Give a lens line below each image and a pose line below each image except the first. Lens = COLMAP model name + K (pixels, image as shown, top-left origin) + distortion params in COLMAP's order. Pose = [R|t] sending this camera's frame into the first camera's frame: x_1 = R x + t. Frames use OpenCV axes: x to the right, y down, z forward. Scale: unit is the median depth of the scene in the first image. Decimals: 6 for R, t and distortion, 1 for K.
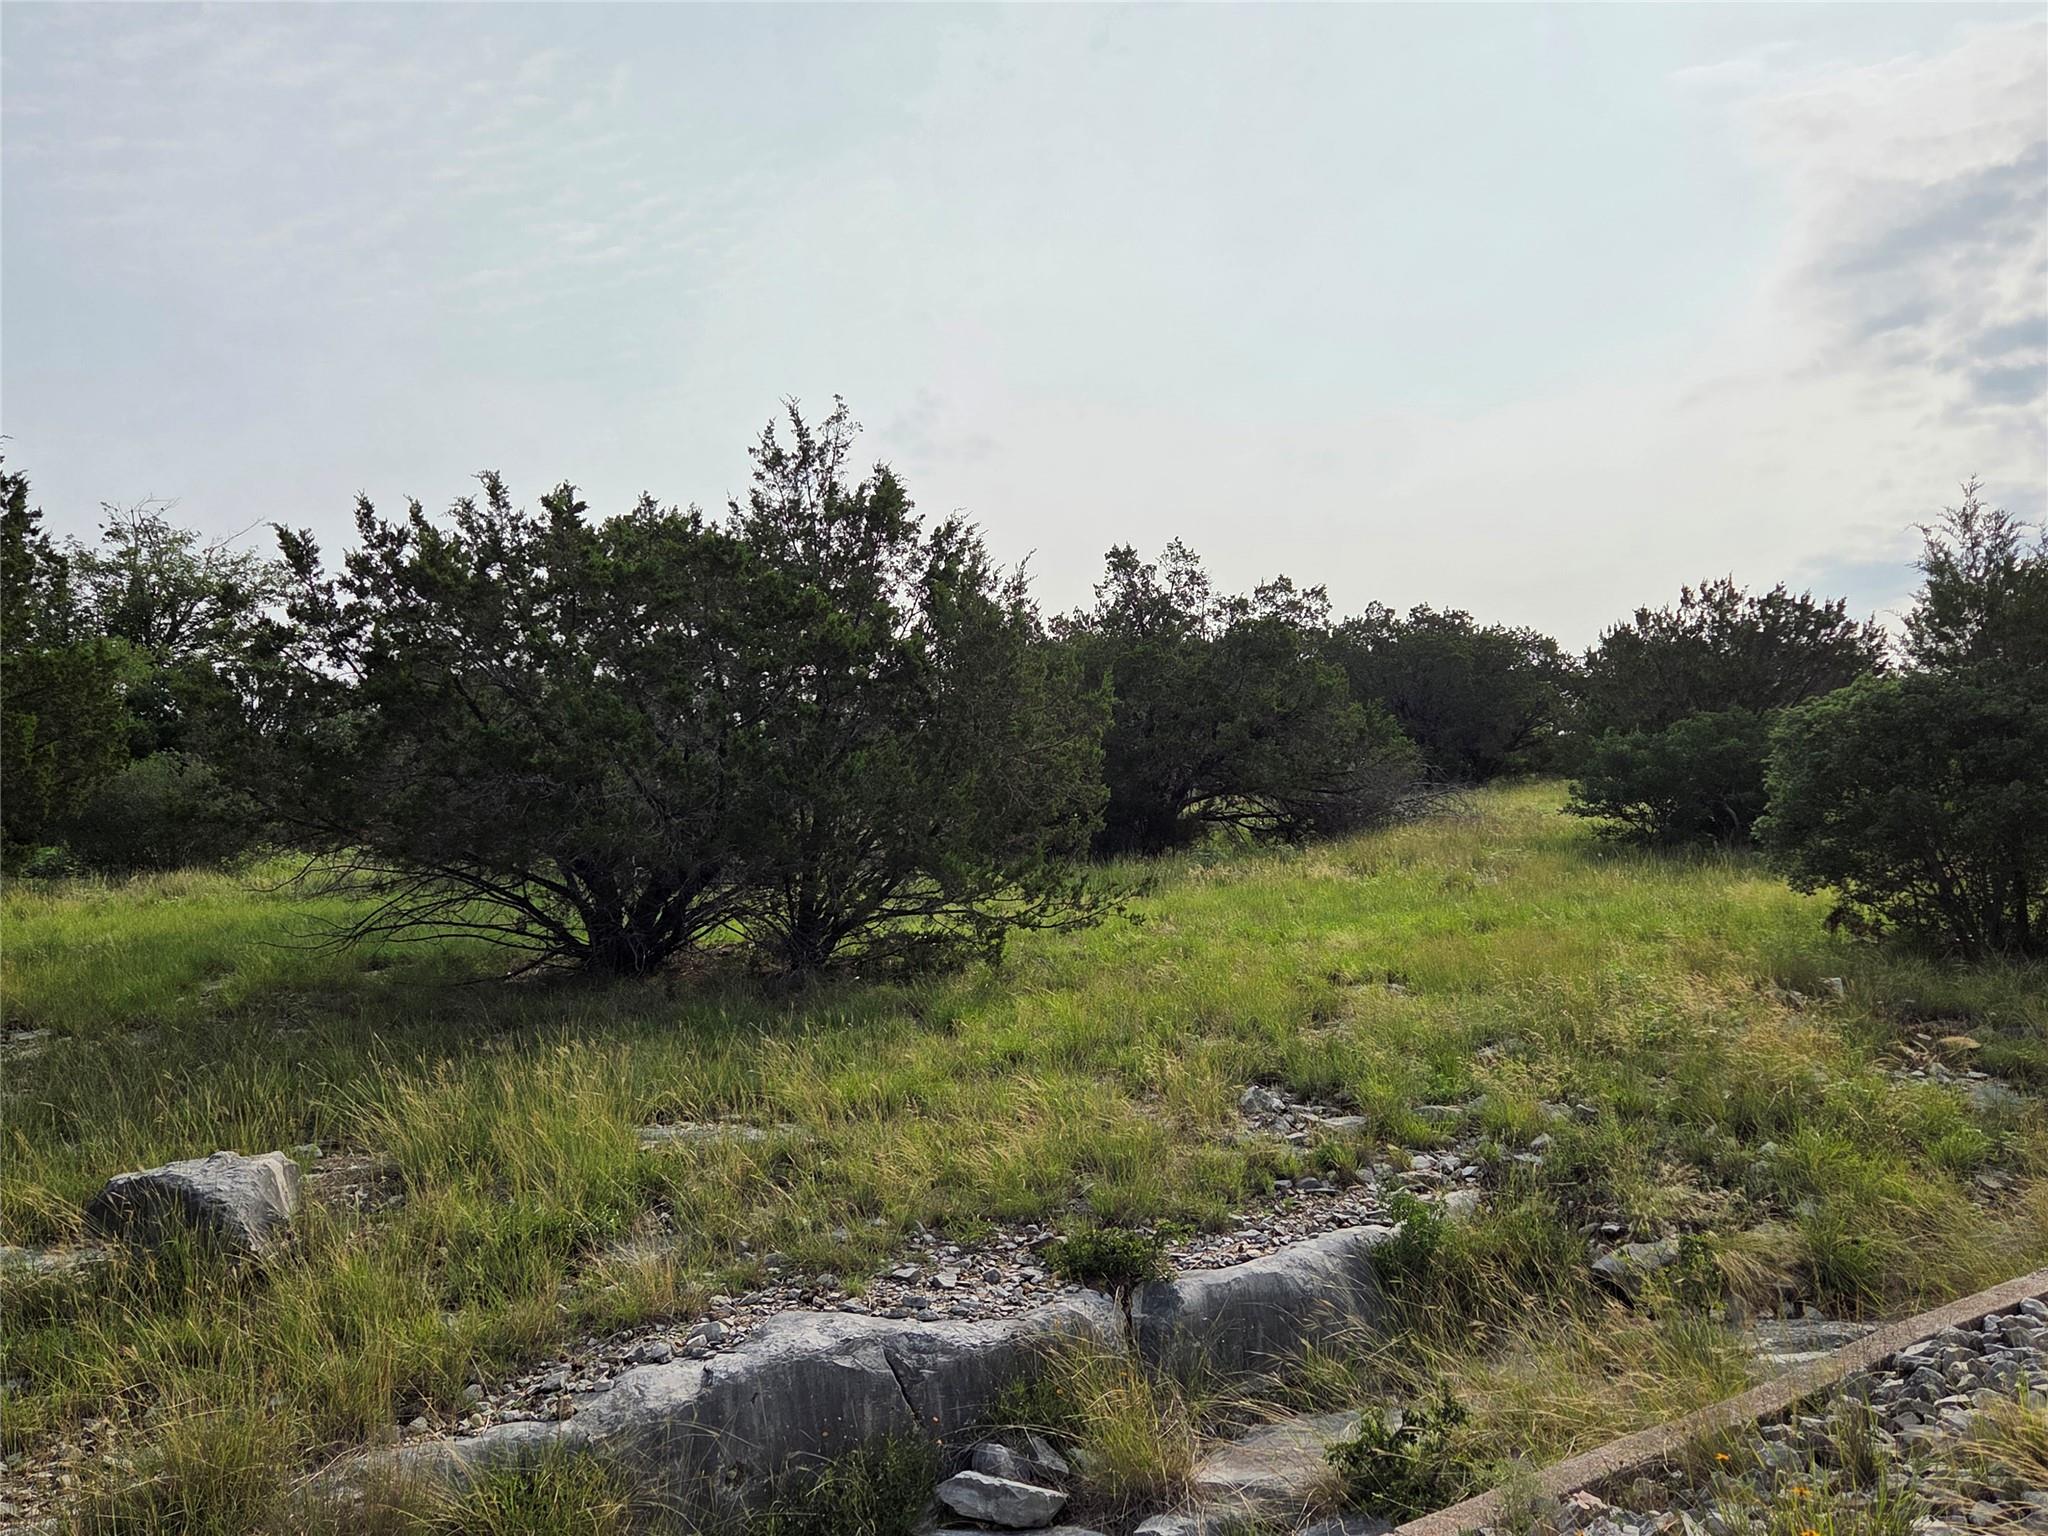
lens RADIAL K [[1745.1, 0, 1020.2], [0, 1745.1, 759.7], [0, 0, 1]] dist [0.043129, -0.001767]
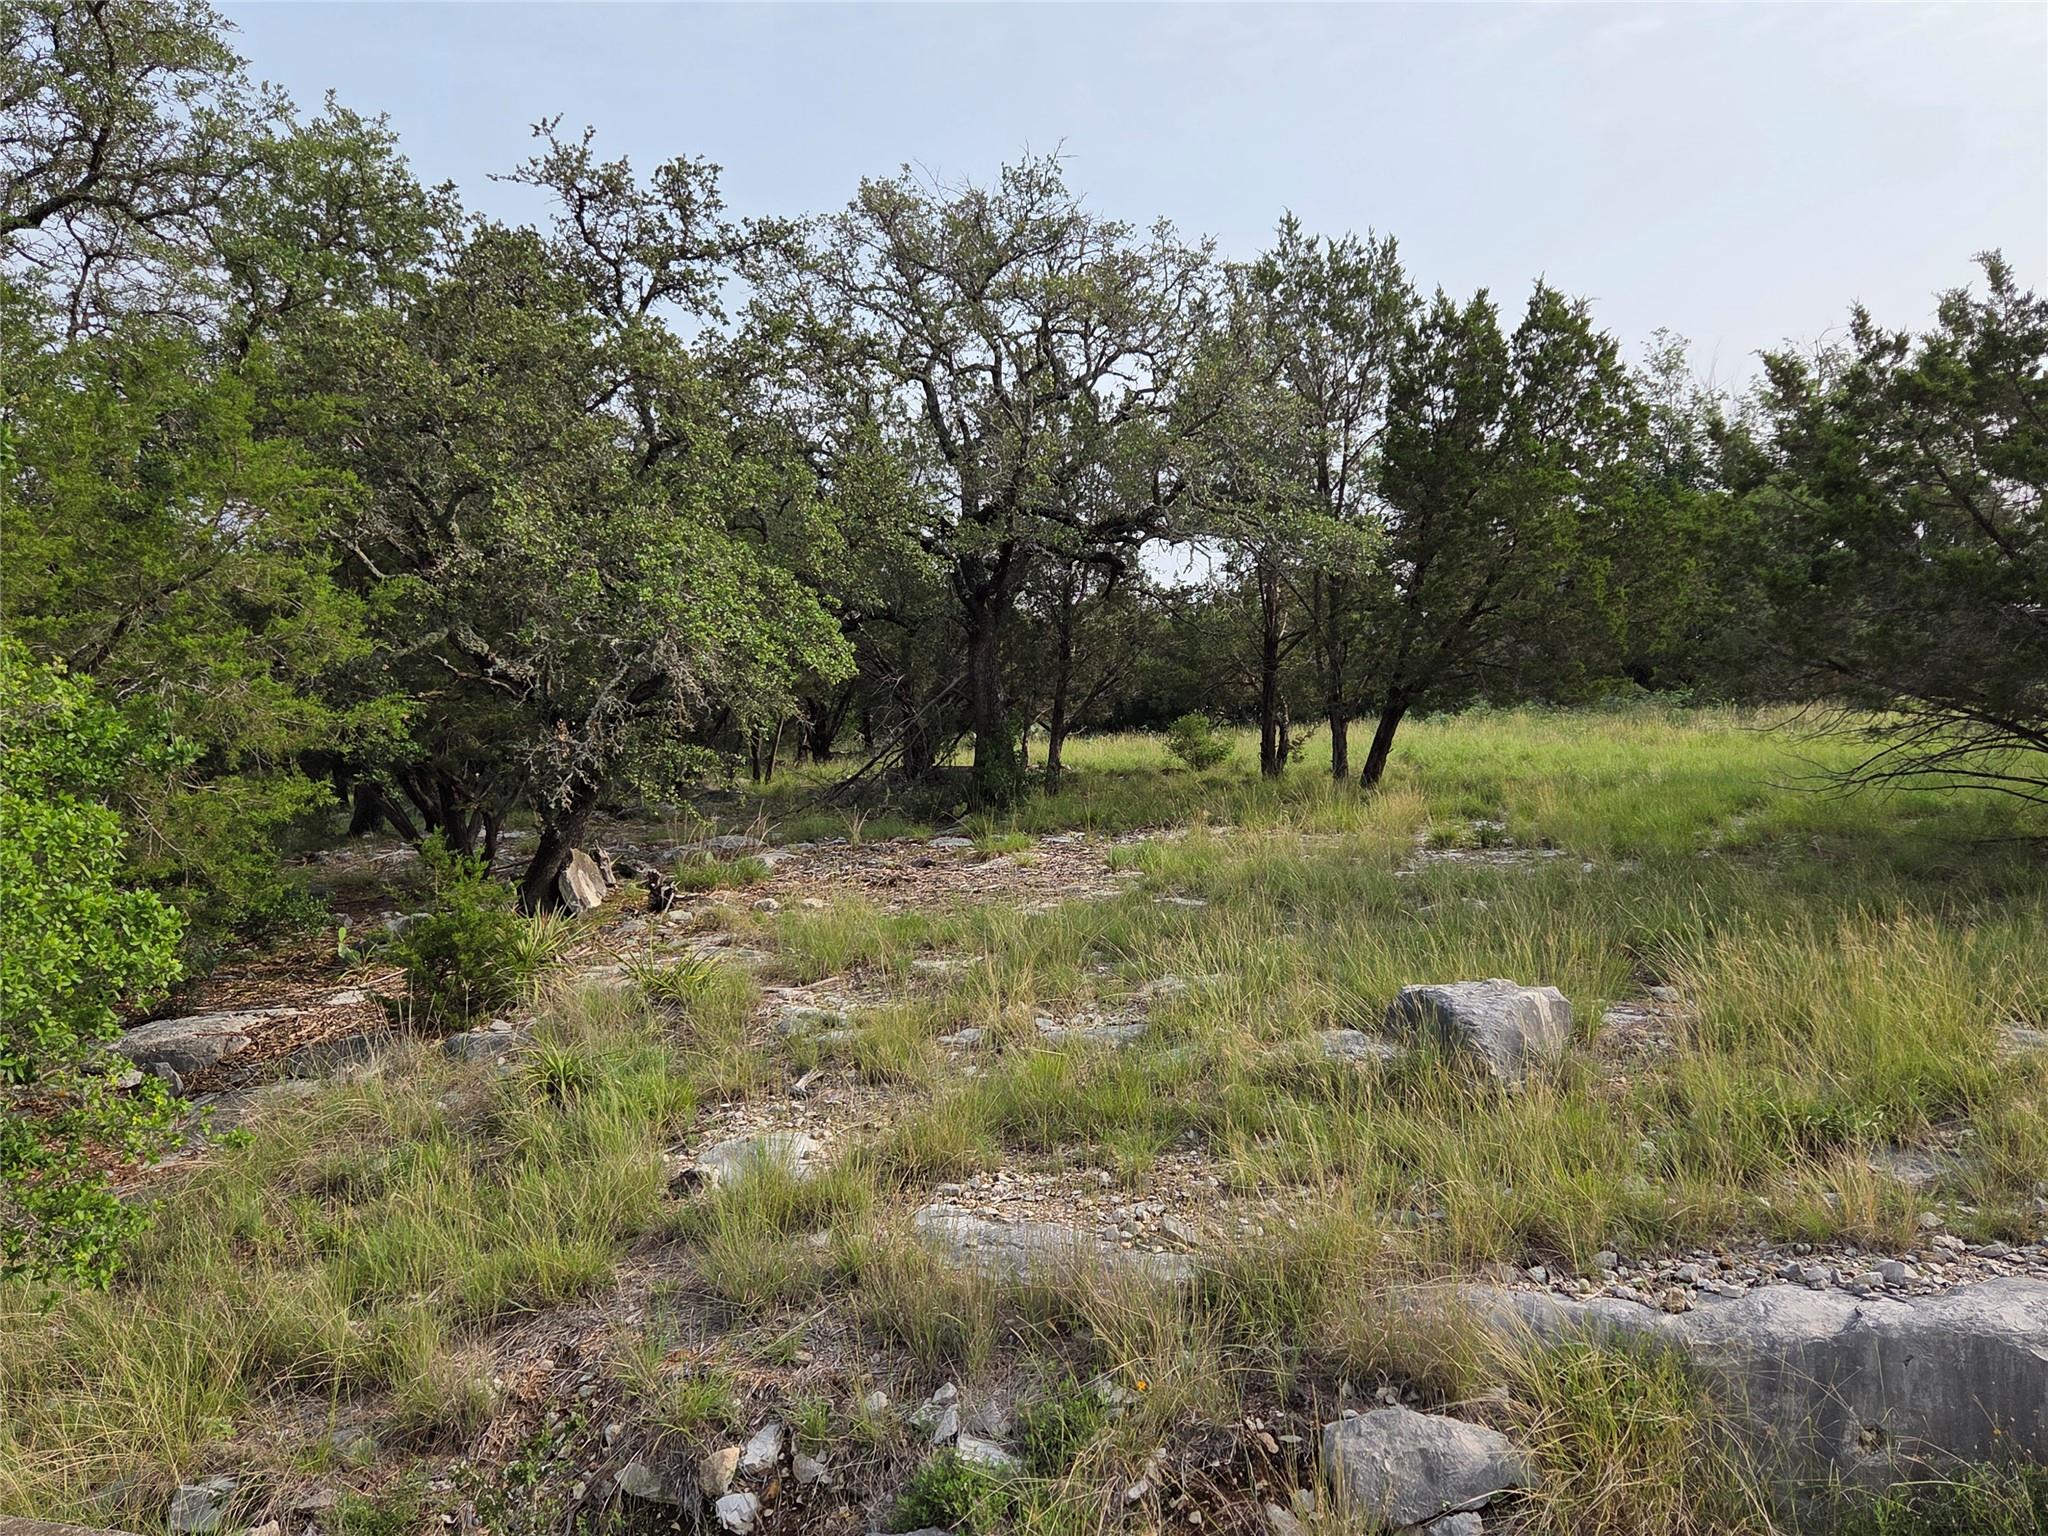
lens RADIAL K [[1745.1, 0, 1023.4], [0, 1745.1, 780.4], [0, 0, 1]] dist [0.043129, -0.001767]
pose [[0.617708, 0.053870, -0.784560, 0.192836], [0.030775, 0.995231, 0.092565, -0.002915], [0.785805, -0.081324, 0.613104, 0.140321]]
